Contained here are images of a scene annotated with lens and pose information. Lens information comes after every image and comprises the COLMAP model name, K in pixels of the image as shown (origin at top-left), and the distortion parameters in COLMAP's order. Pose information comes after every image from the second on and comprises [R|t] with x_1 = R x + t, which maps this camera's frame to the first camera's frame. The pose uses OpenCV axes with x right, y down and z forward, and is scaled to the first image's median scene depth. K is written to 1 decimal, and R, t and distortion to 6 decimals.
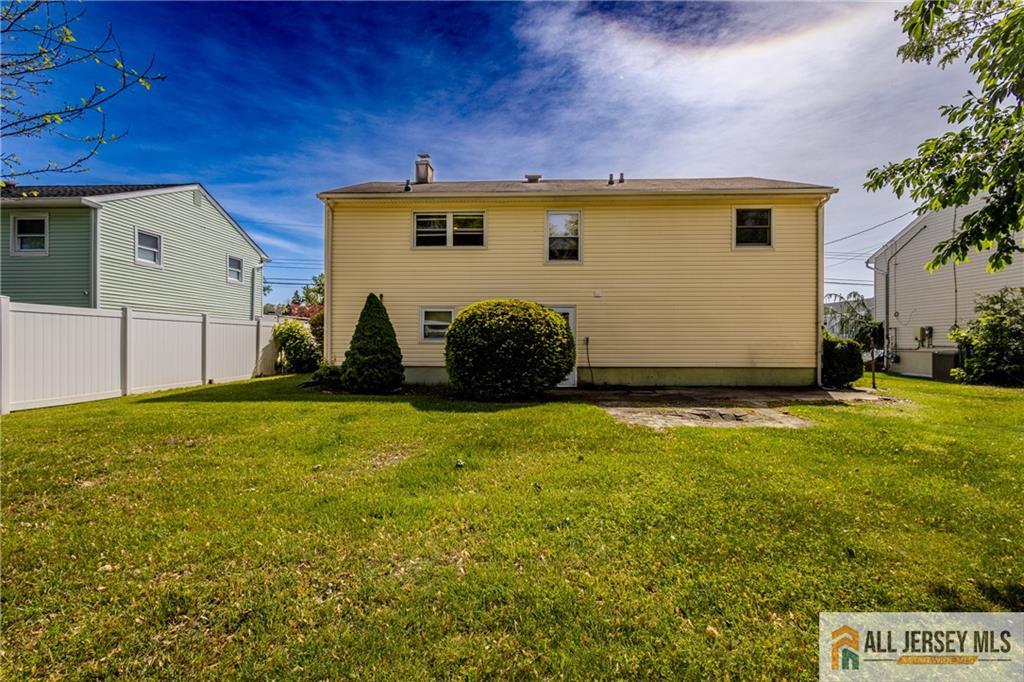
lens RADIAL K [[467.8, 0, 515.9], [0, 467.8, 342.3], [0, 0, 1]] dist [0.013861, -0.001703]
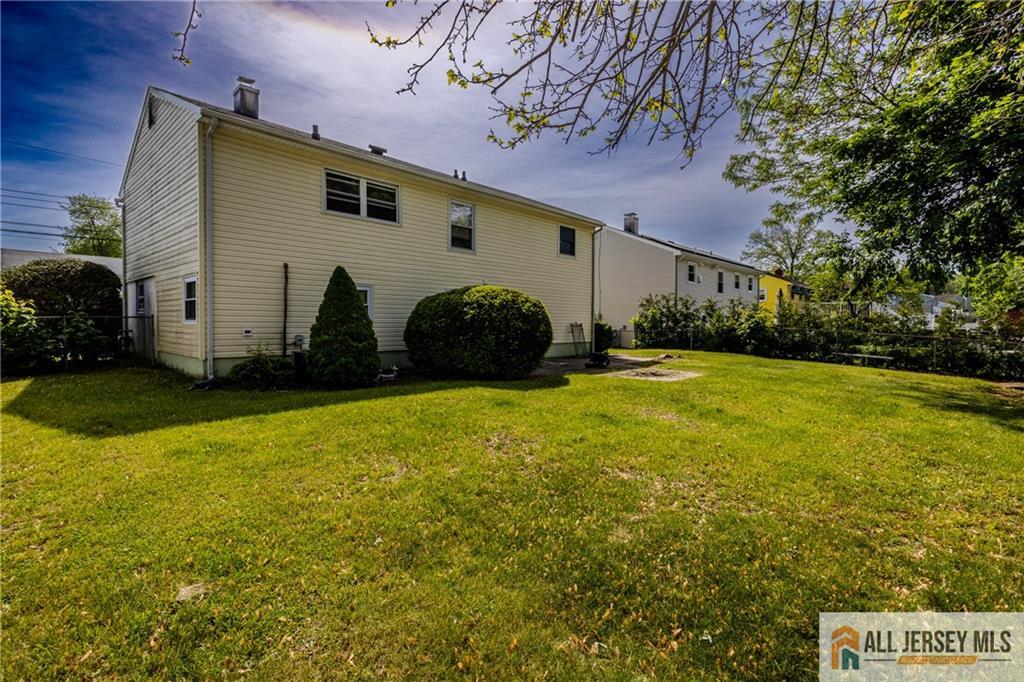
lens RADIAL K [[467.8, 0, 516.0], [0, 467.8, 337.1], [0, 0, 1]] dist [0.013861, -0.001703]
pose [[0.665032, -0.022425, 0.746478, -0.619501], [-0.005001, 0.999393, 0.034479, -0.008832], [-0.746798, -0.026663, 0.664516, 0.186900]]
